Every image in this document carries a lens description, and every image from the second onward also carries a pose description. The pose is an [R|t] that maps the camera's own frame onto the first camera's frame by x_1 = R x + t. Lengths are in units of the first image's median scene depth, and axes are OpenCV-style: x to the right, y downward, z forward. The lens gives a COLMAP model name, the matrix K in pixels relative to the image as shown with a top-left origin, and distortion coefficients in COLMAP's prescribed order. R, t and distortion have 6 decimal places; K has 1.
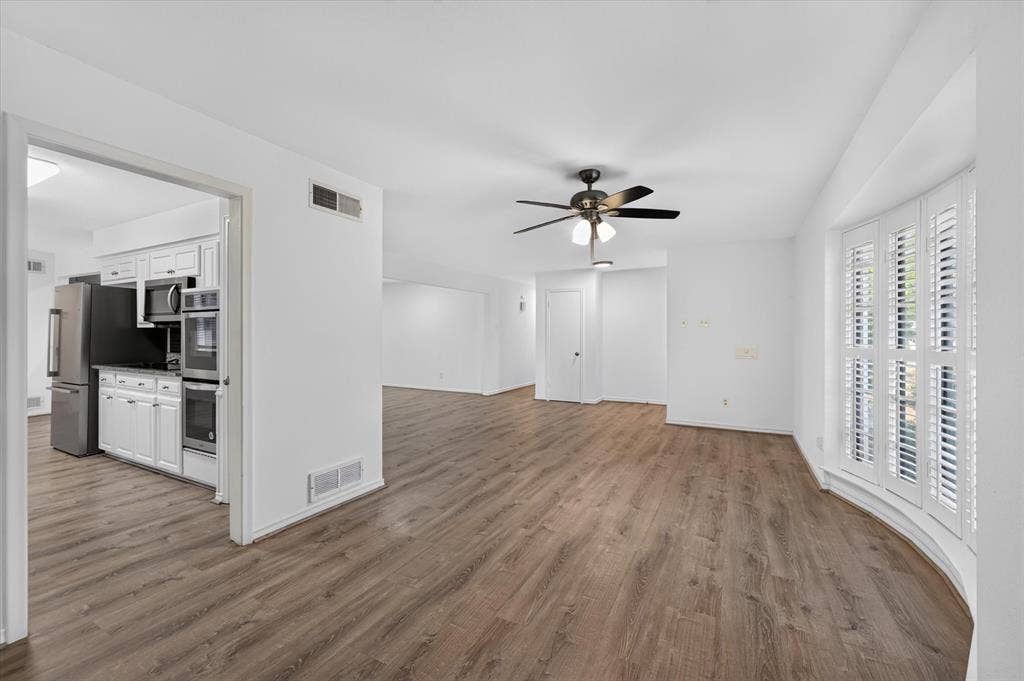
lens RADIAL K [[416.9, 0, 514.3], [0, 416.9, 332.4], [0, 0, 1]] dist [0.007137, -0.000315]
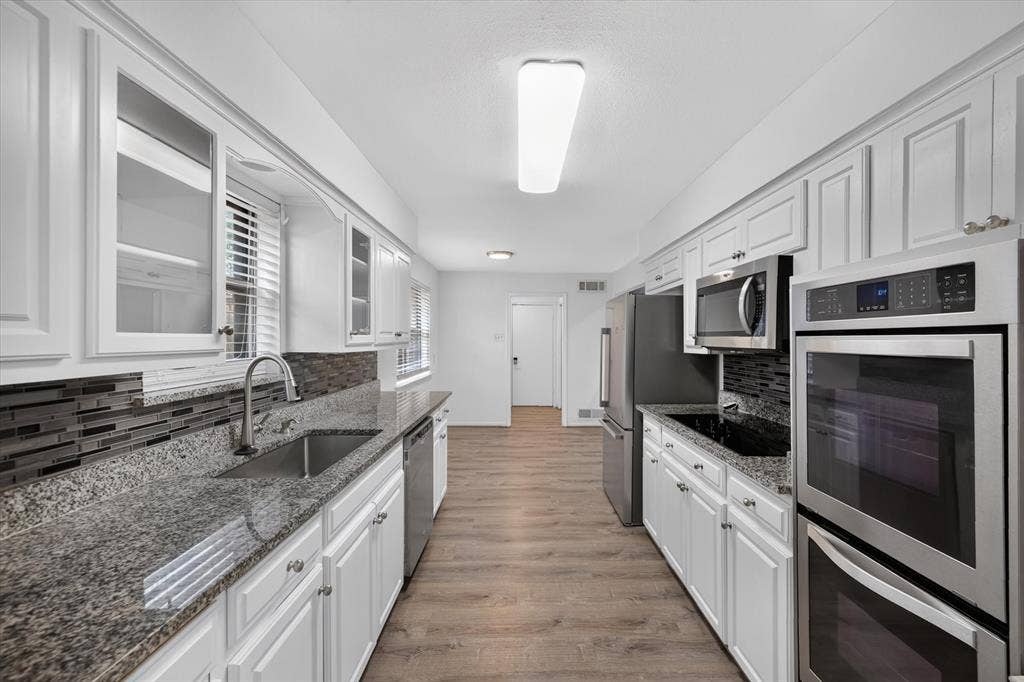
lens RADIAL K [[416.9, 0, 520.6], [0, 416.9, 339.1], [0, 0, 1]] dist [0.007137, -0.000315]
pose [[0.478228, -0.001745, -0.878234, -0.465823], [0.004340, 0.999991, 0.000376, -0.037043], [0.878225, -0.003991, 0.478231, 0.478309]]
